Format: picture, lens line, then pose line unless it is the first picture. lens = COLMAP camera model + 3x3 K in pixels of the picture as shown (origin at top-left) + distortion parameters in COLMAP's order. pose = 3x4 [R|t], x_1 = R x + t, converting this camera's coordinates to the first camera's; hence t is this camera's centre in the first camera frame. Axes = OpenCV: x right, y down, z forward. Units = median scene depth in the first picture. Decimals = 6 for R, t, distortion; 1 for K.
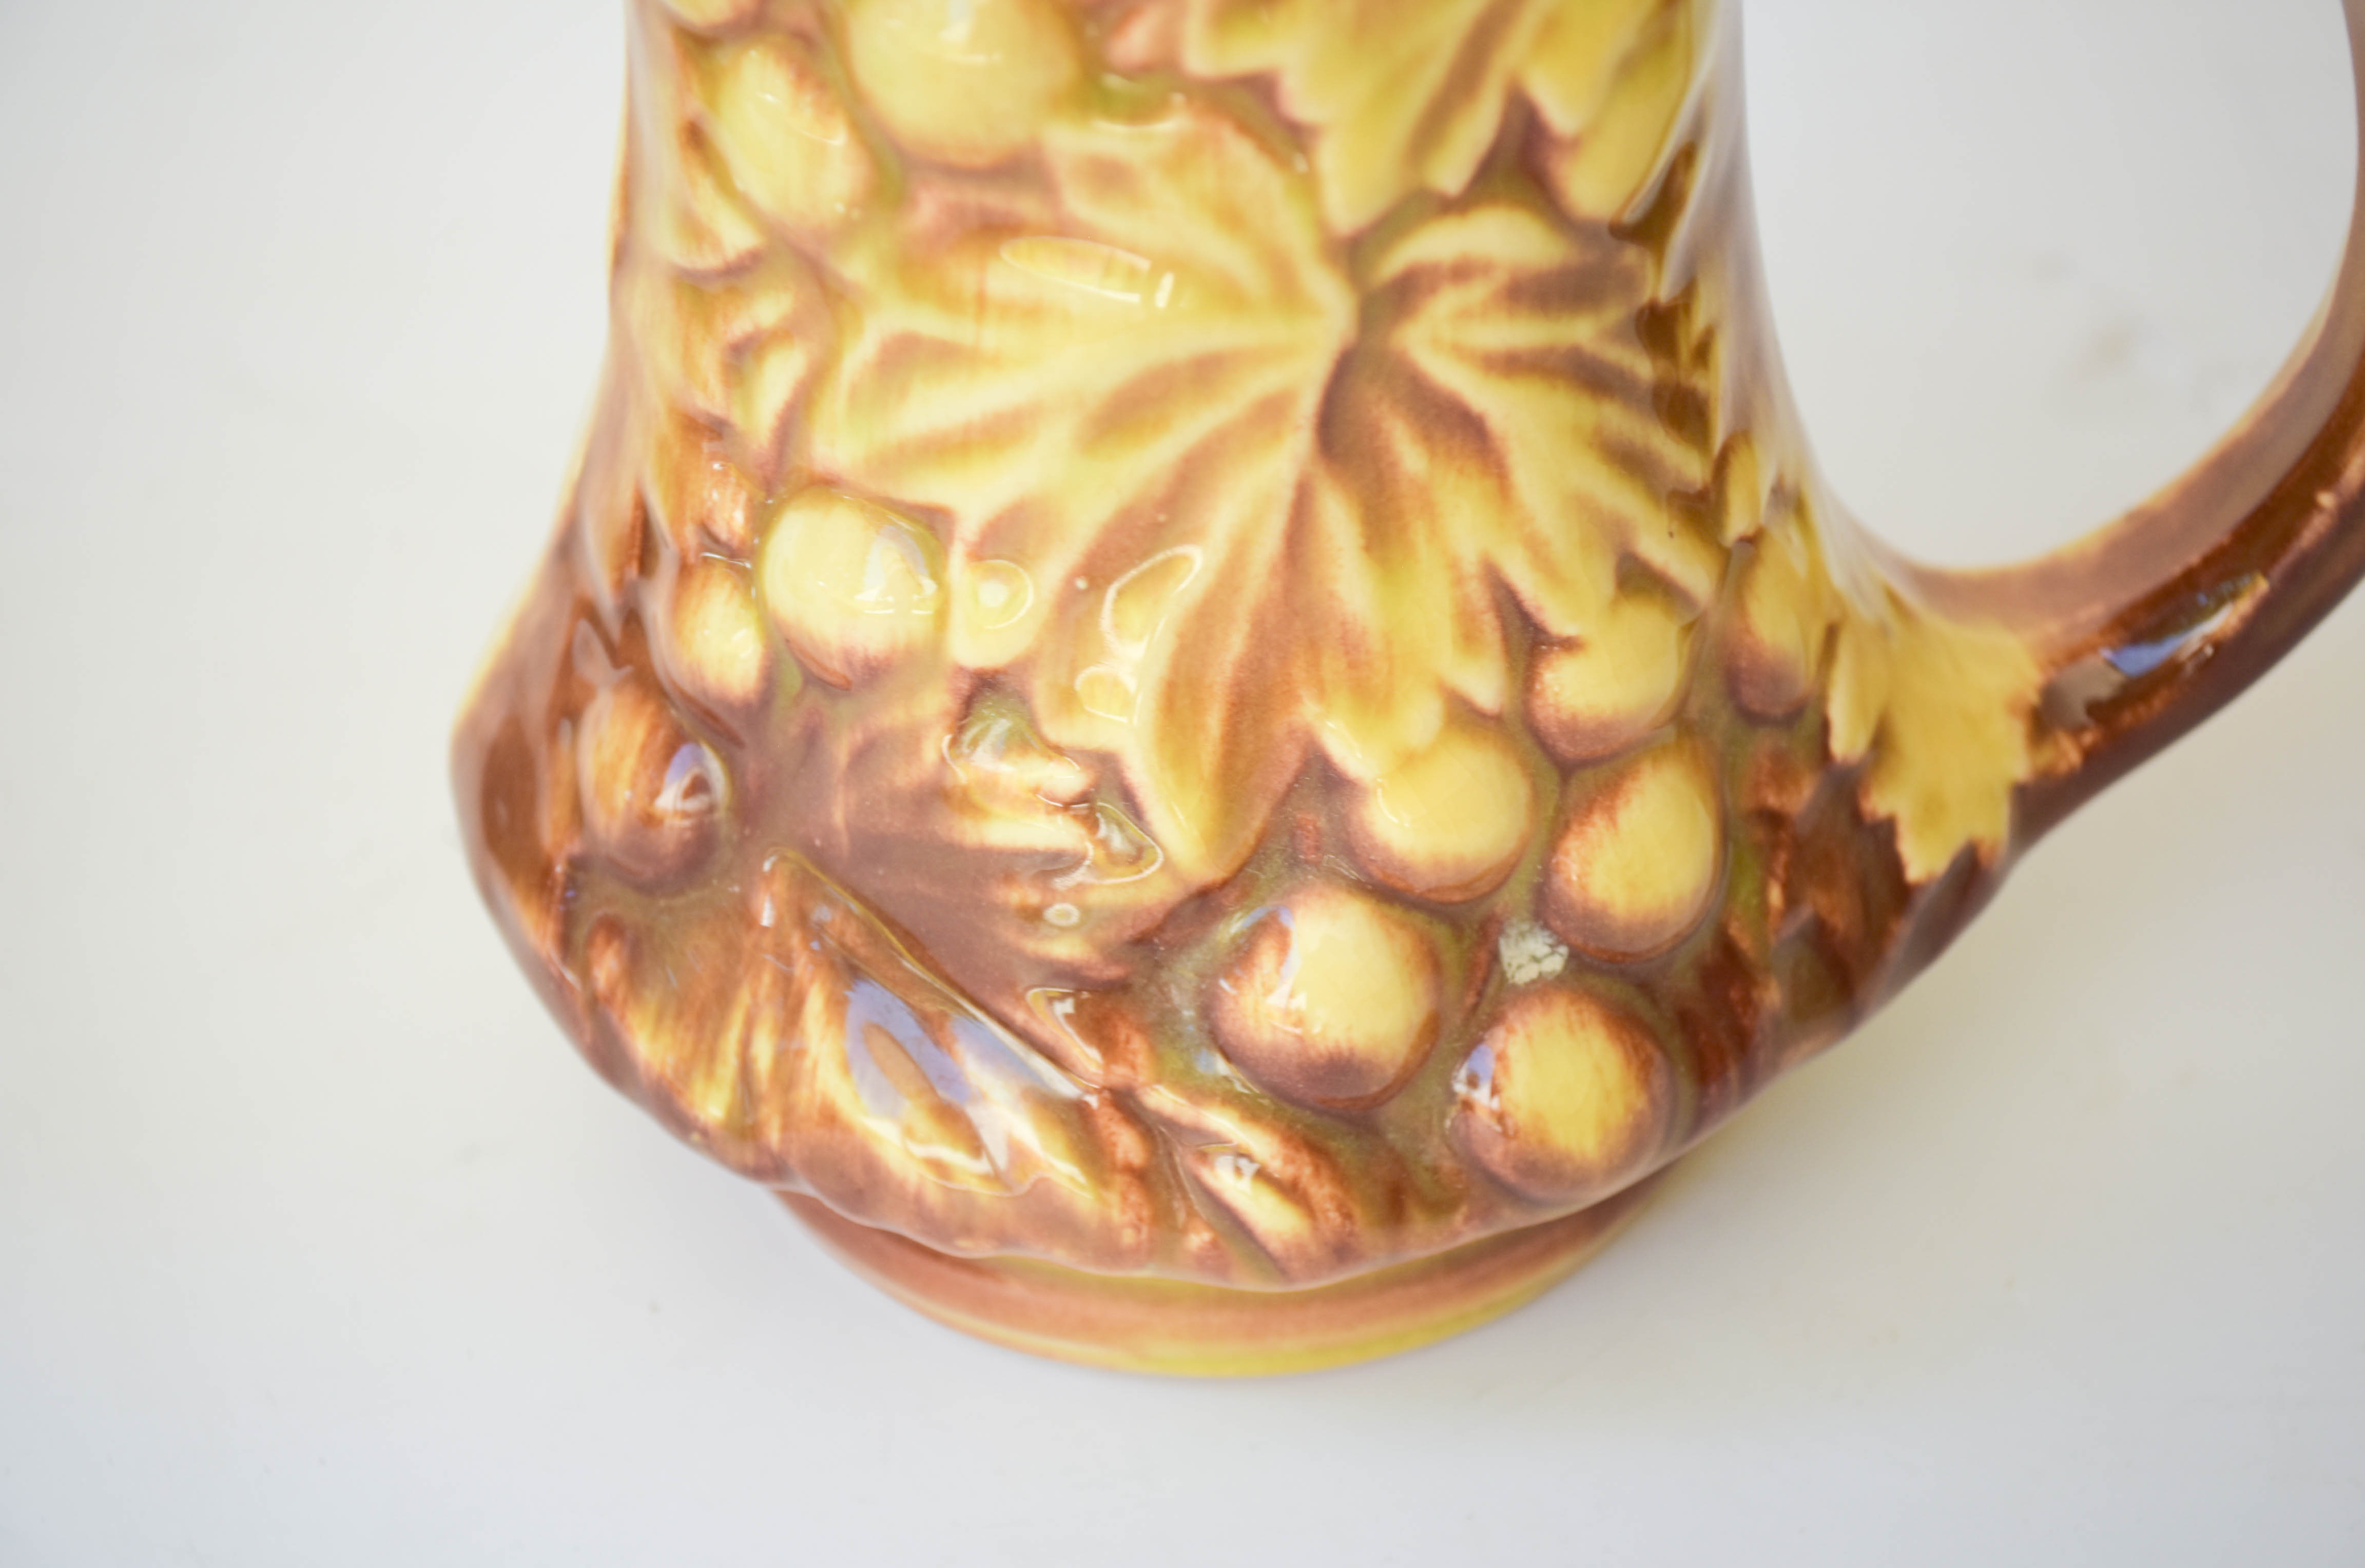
lens RADIAL K [[4113.6, 0, 1180.3], [0, 4113.6, 788.0], [0, 0, 1]] dist [-0.020254, 0.000000]
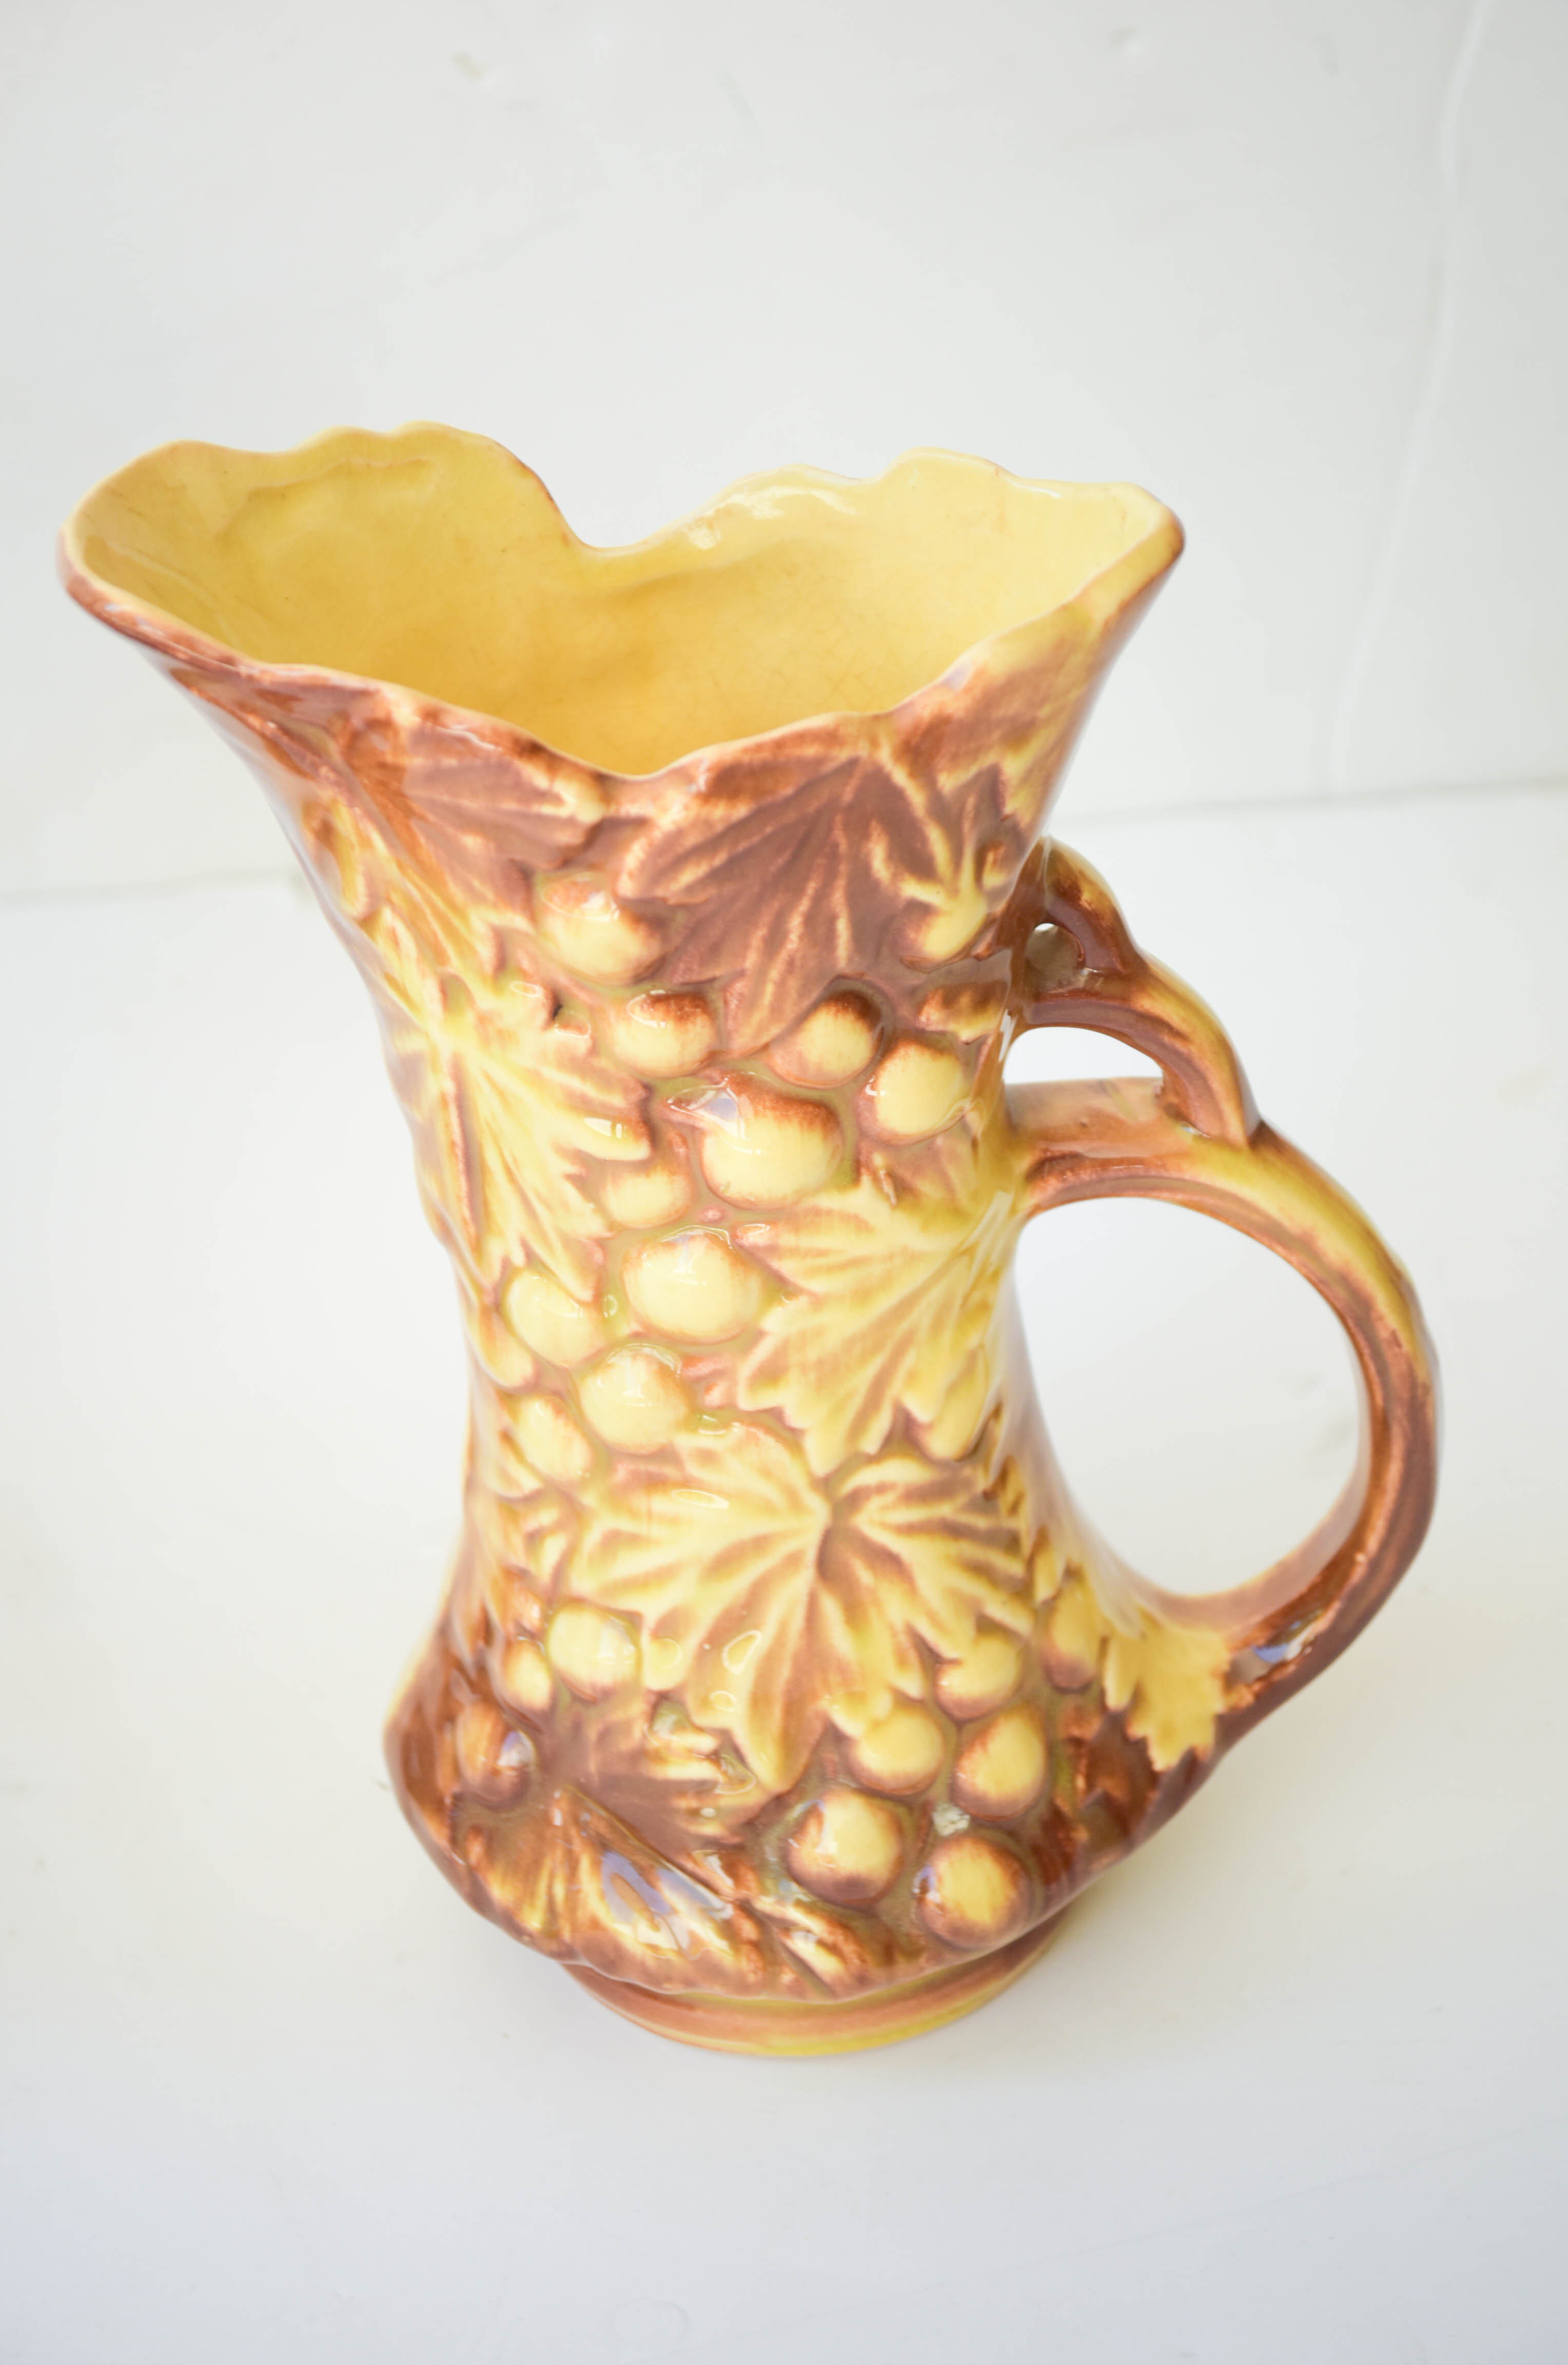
lens RADIAL K [[4113.6, 0, 791.9], [0, 4113.6, 1179.3], [0, 0, 1]] dist [-0.020254, 0.000000]
pose [[0.998047, -0.055453, -0.028773, 0.083218], [0.051747, 0.991832, -0.116579, -0.037344], [0.035003, 0.114862, 0.992765, -0.969270]]
